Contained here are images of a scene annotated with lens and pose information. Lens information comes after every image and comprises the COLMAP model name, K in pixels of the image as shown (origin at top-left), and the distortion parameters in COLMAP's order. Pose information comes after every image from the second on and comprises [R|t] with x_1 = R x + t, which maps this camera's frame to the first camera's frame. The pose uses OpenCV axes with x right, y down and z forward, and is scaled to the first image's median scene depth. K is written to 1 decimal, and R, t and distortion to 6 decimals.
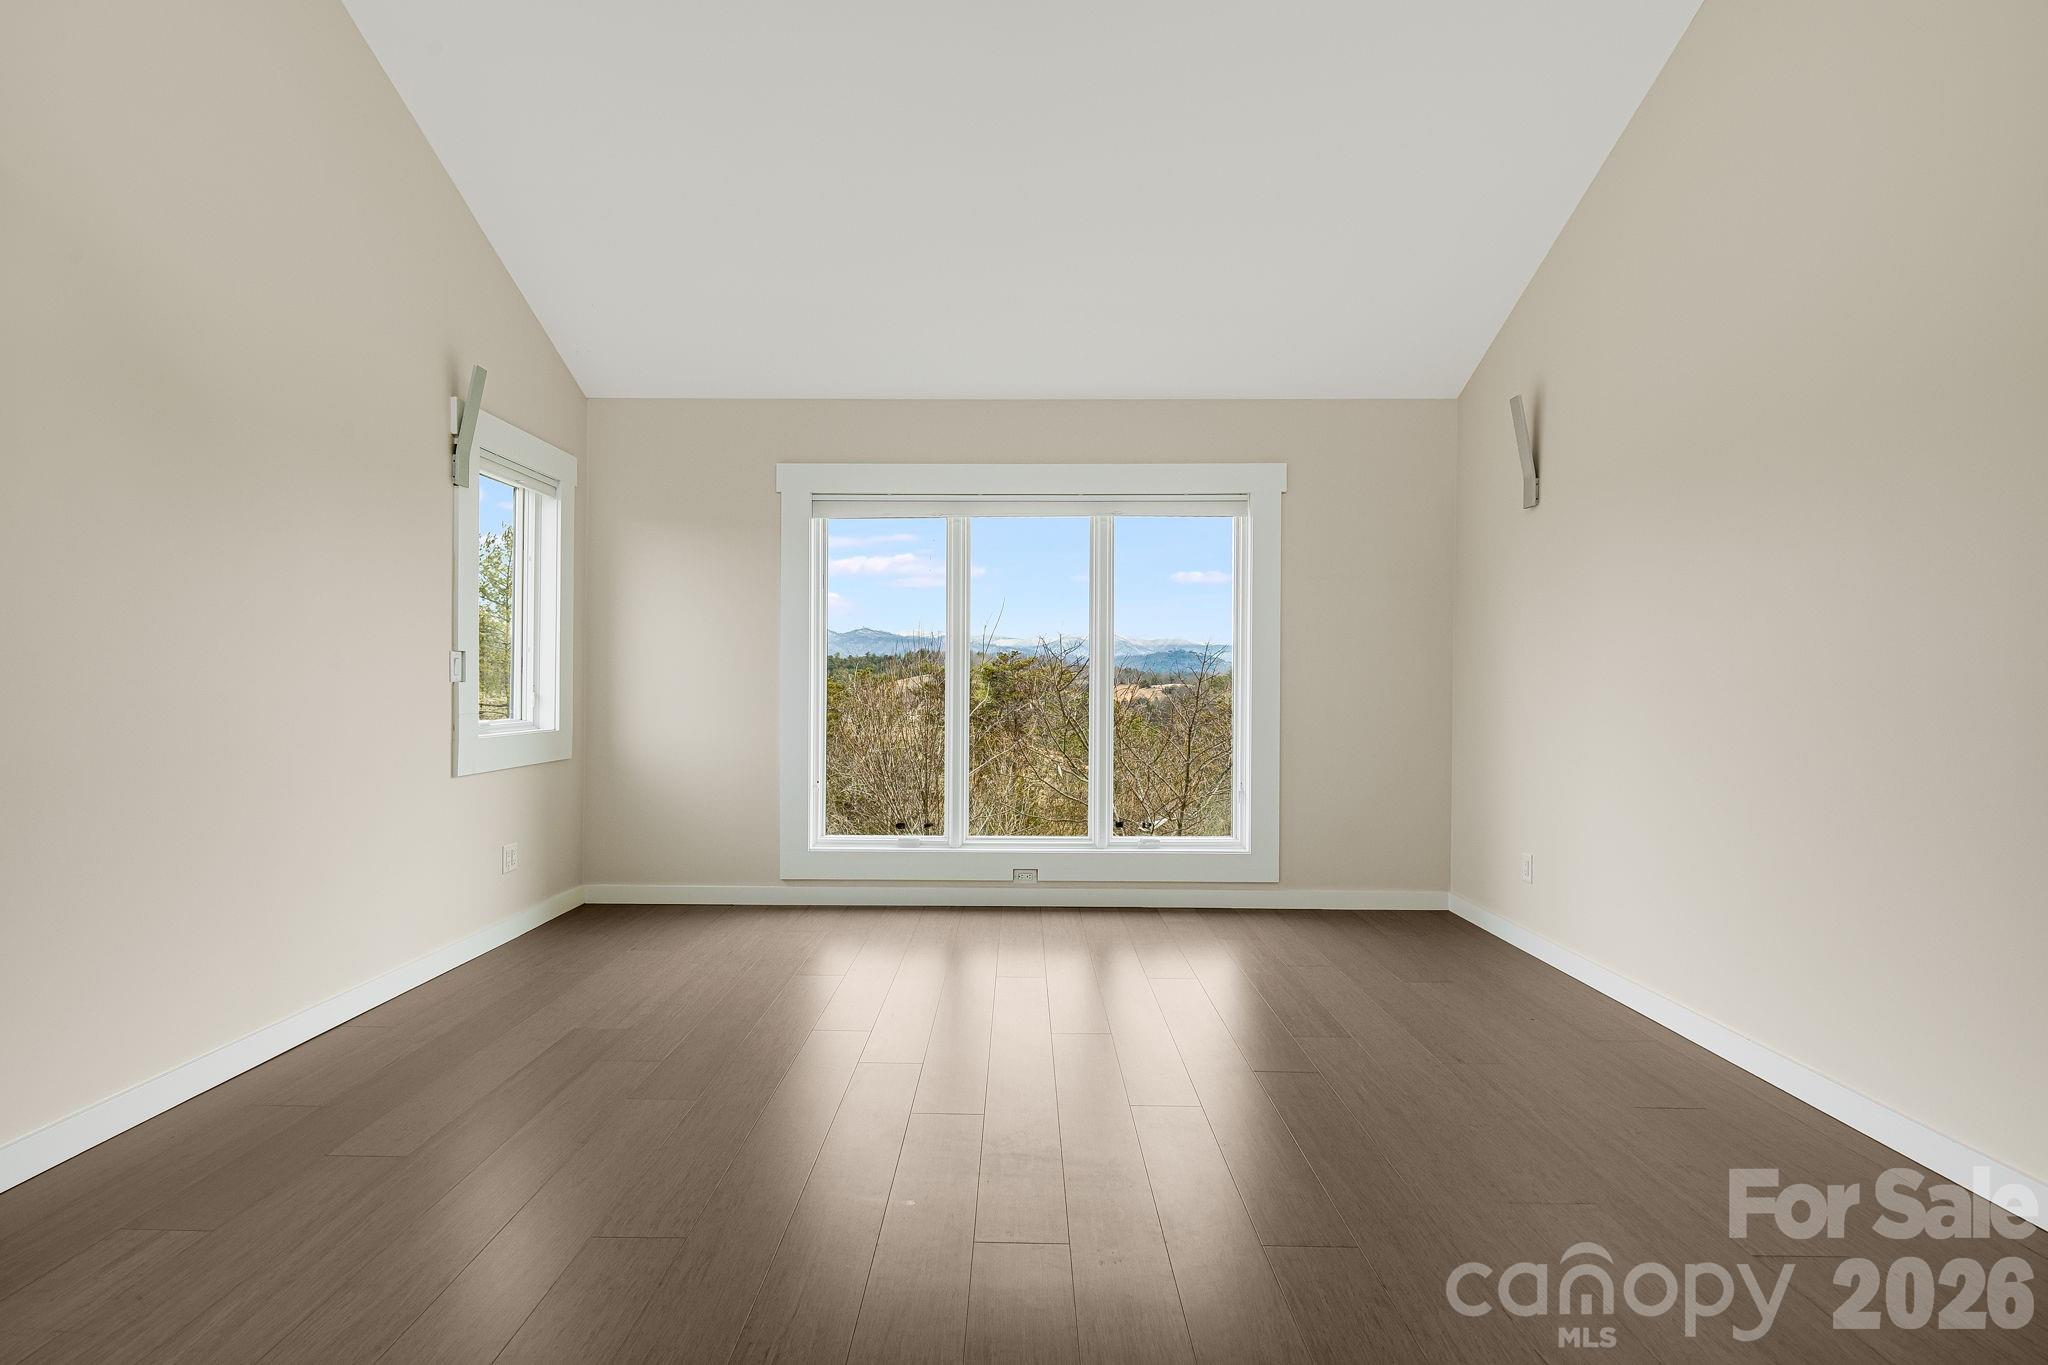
lens RADIAL K [[1000.8, 0, 1015.5], [0, 1000.8, 665.5], [0, 0, 1]] dist [-0.002722, -0.001439]
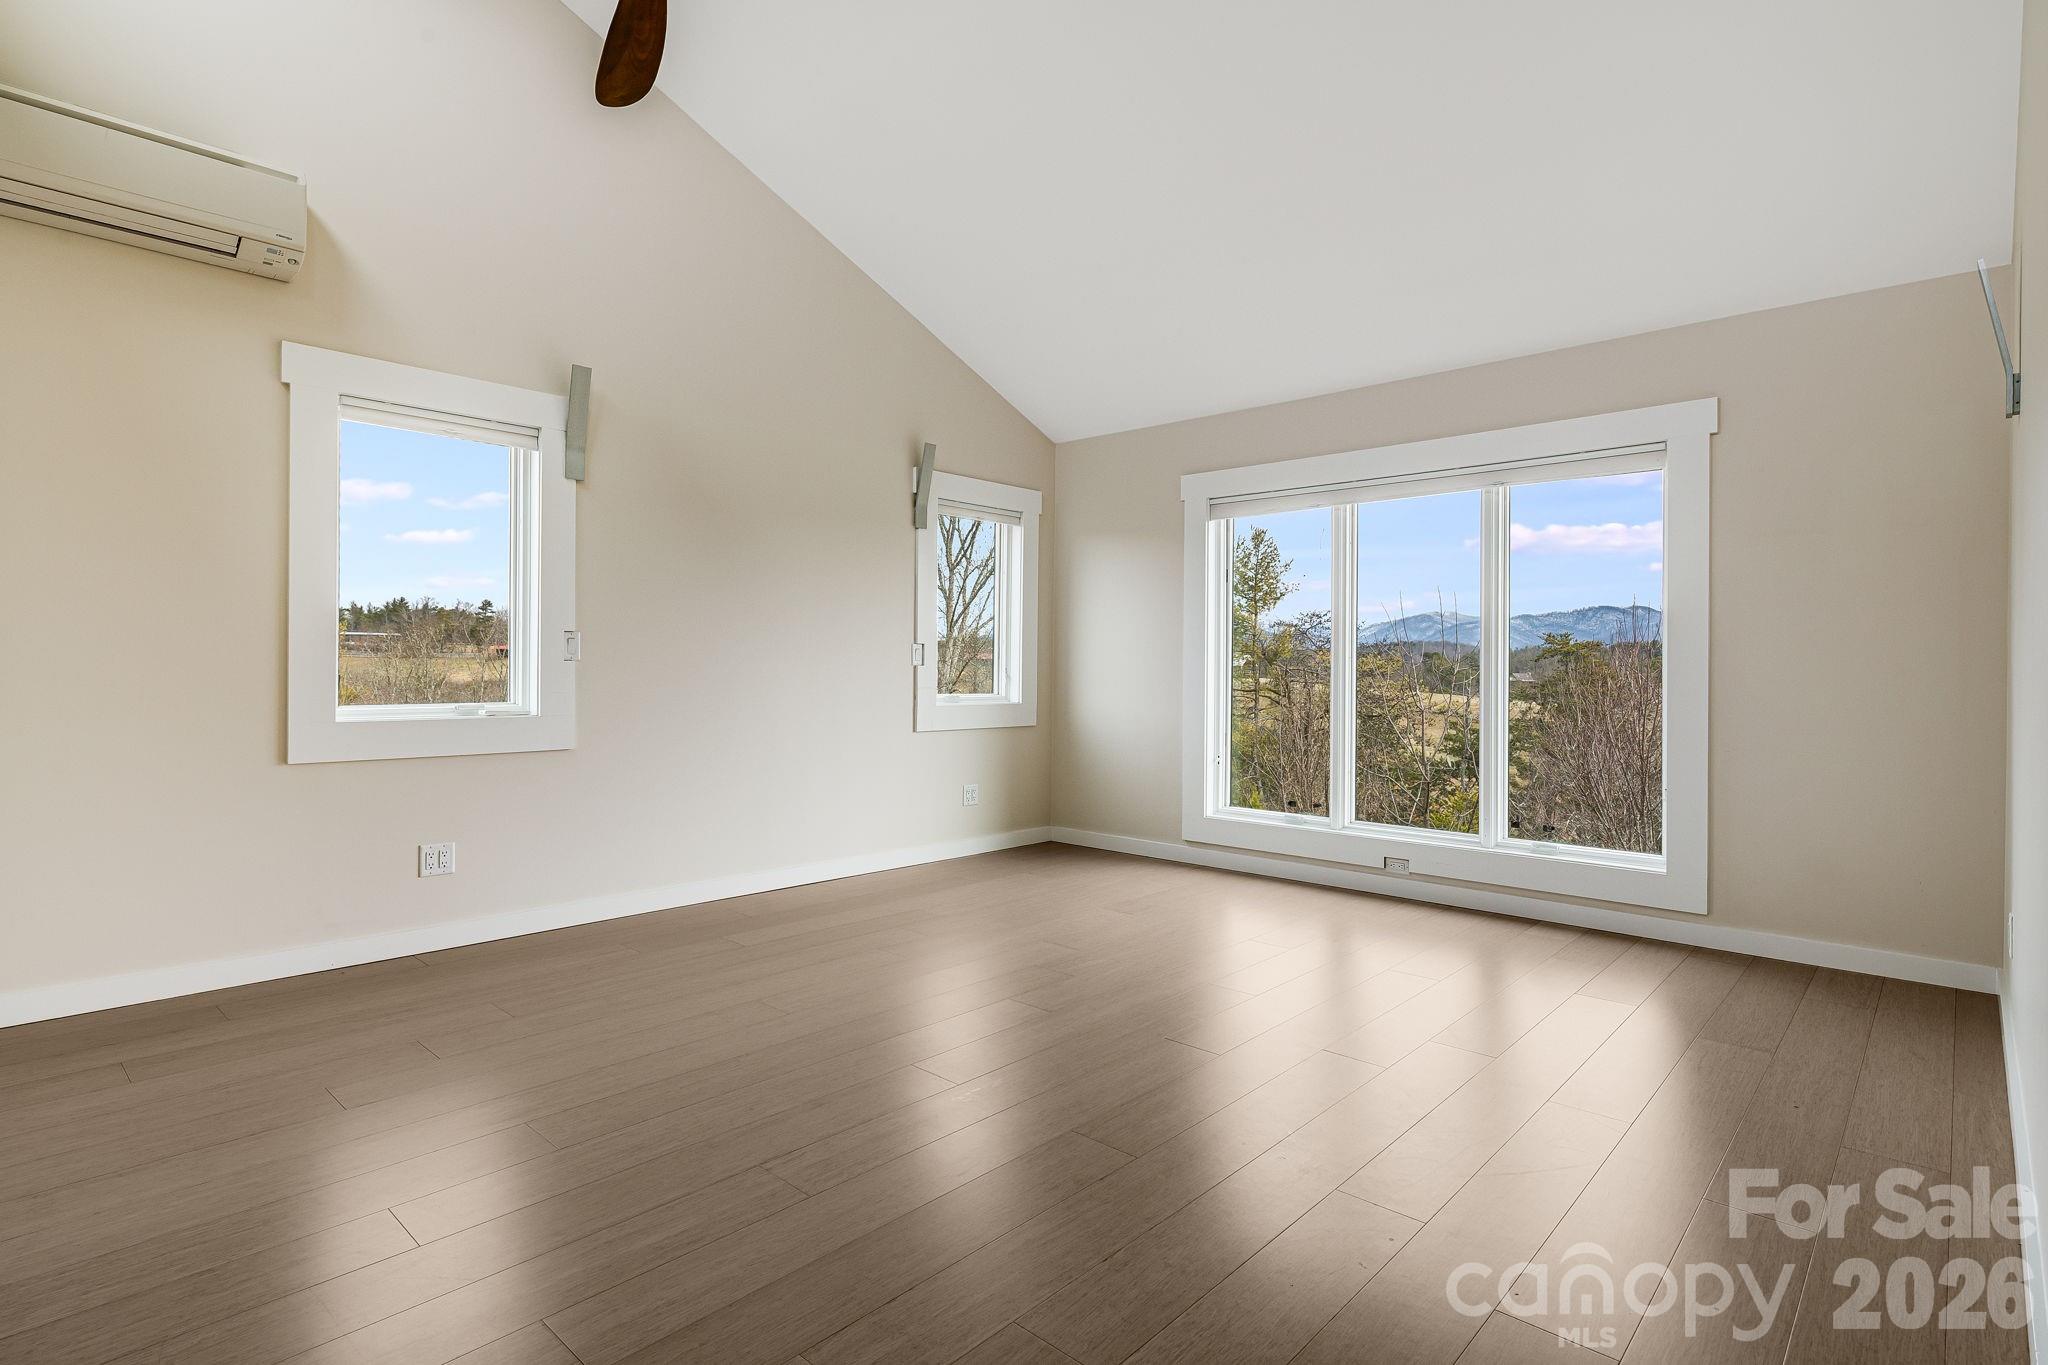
lens RADIAL K [[1000.8, 0, 1015.5], [0, 1000.8, 665.5], [0, 0, 1]] dist [-0.002722, -0.001439]
pose [[0.743272, 0.001331, -0.668988, 0.383629], [0.006122, 0.999943, 0.008792, 0.003247], [0.668962, -0.010631, 0.743221, 0.024149]]
